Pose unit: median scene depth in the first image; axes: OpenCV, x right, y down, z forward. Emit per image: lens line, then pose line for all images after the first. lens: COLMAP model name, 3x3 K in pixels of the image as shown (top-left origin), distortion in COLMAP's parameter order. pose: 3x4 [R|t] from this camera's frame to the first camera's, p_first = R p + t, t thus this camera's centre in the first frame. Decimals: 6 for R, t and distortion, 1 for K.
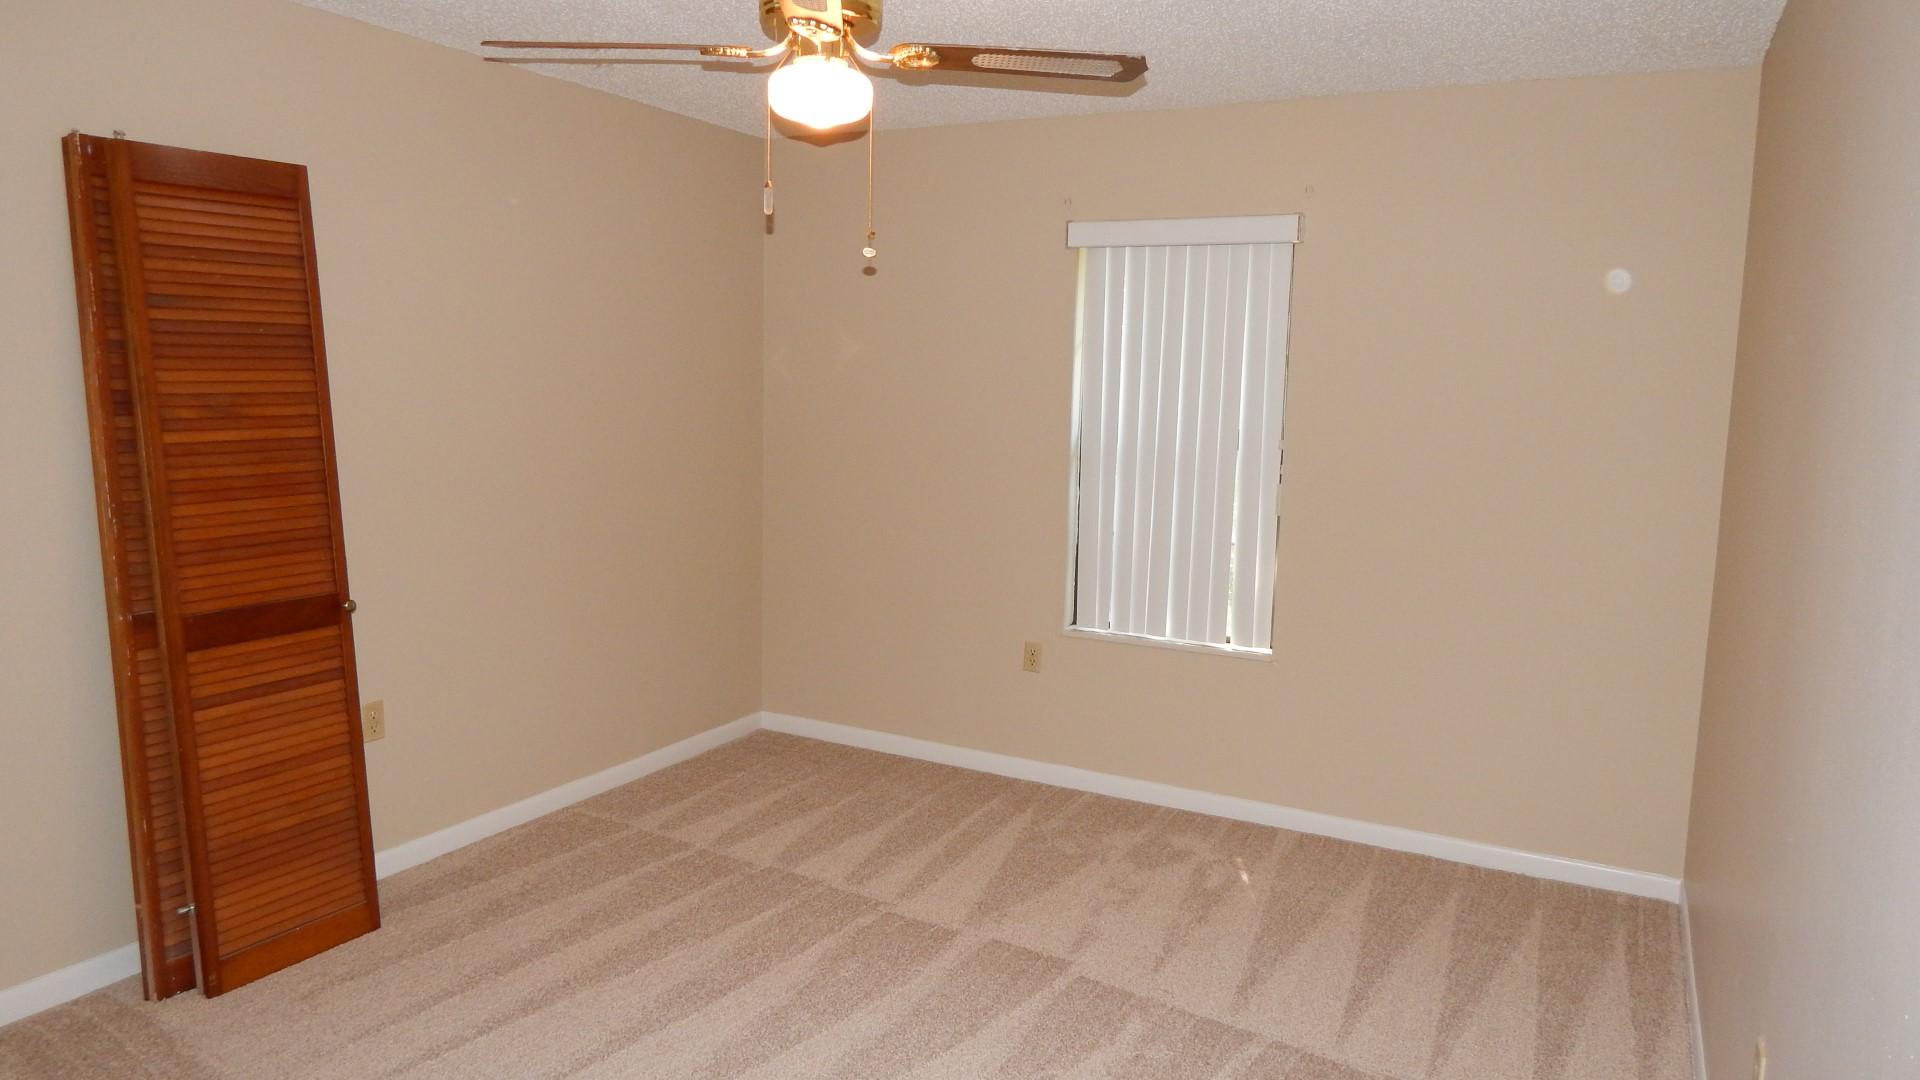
lens RADIAL K [[1272.1, 0, 970.3], [0, 1272.1, 539.1], [0, 0, 1]] dist [0.007745, -0.008532]
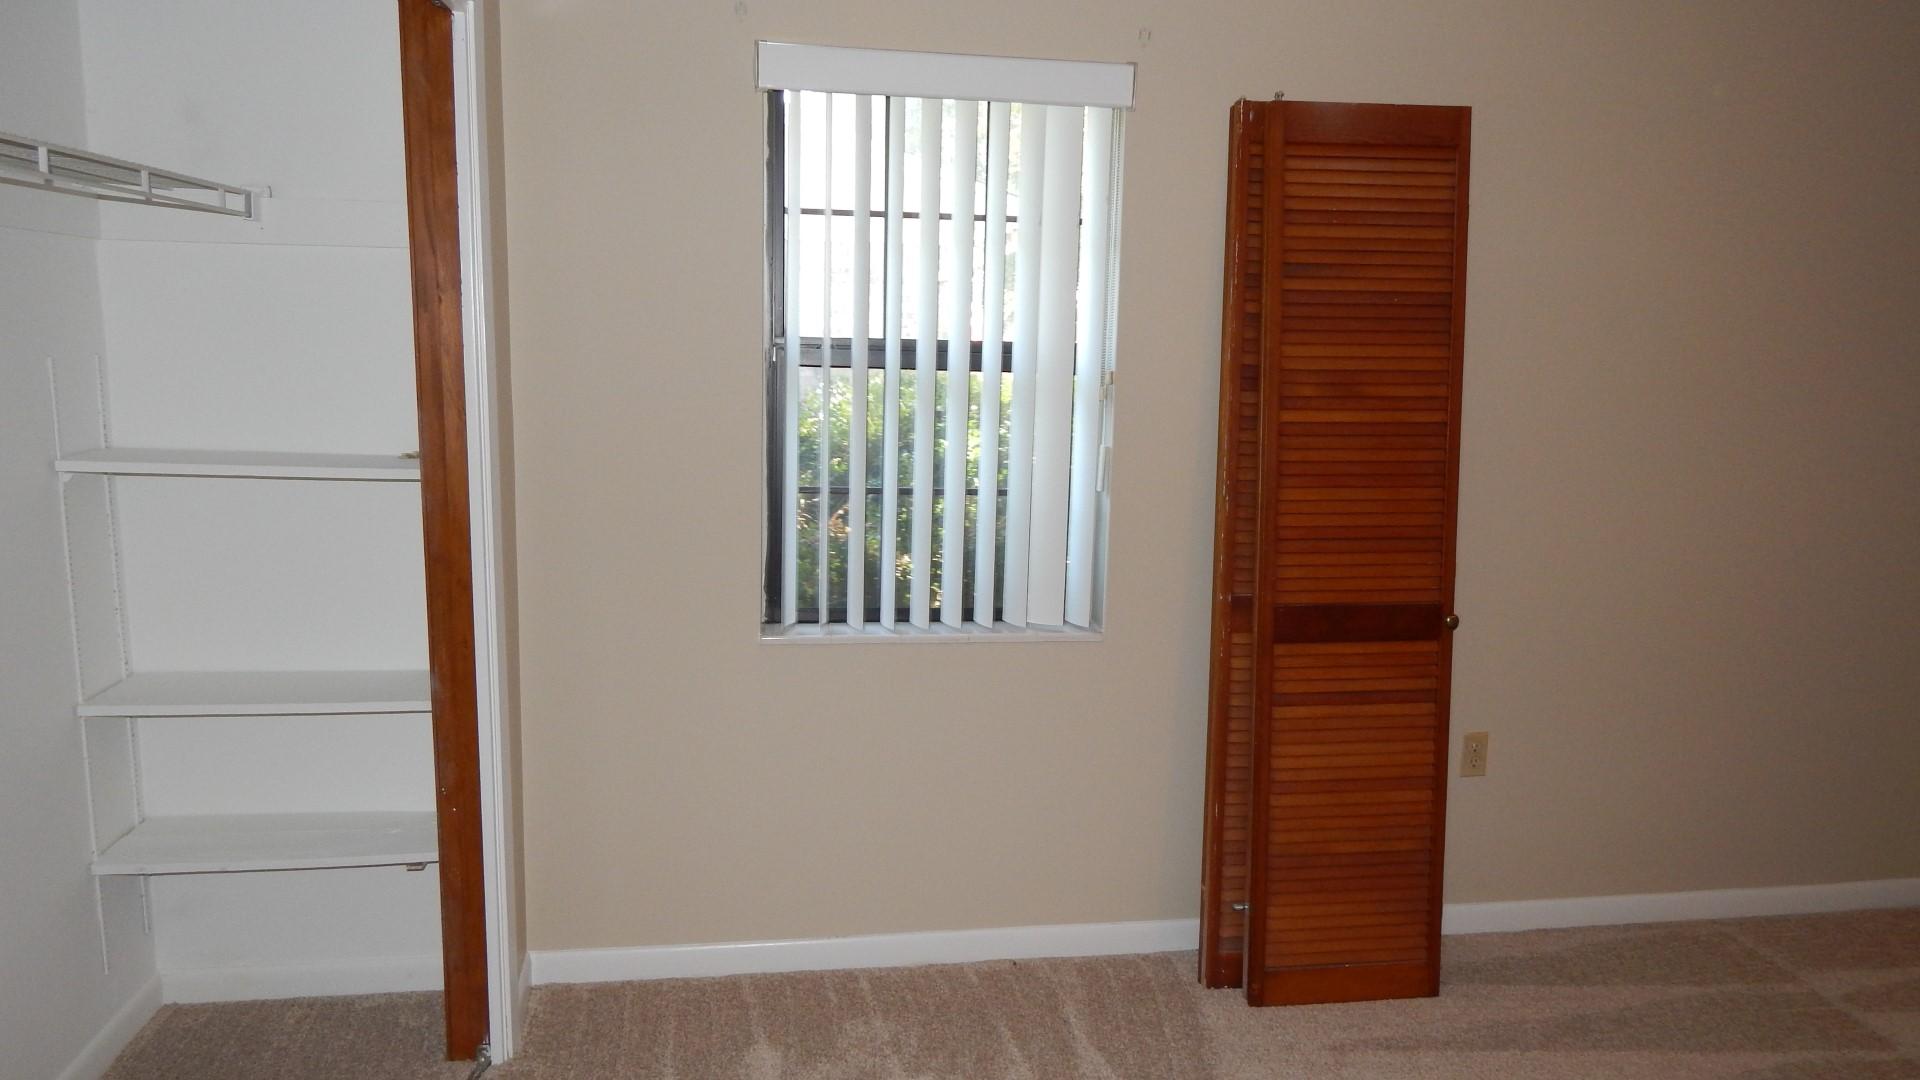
lens RADIAL K [[1272.1, 0, 973.8], [0, 1272.1, 530.4], [0, 0, 1]] dist [0.007745, -0.008532]
pose [[0.605372, 0.121638, -0.786593, -0.017245], [-0.112208, 0.991426, 0.066956, -0.031747], [0.787993, 0.047729, 0.613831, 0.235124]]
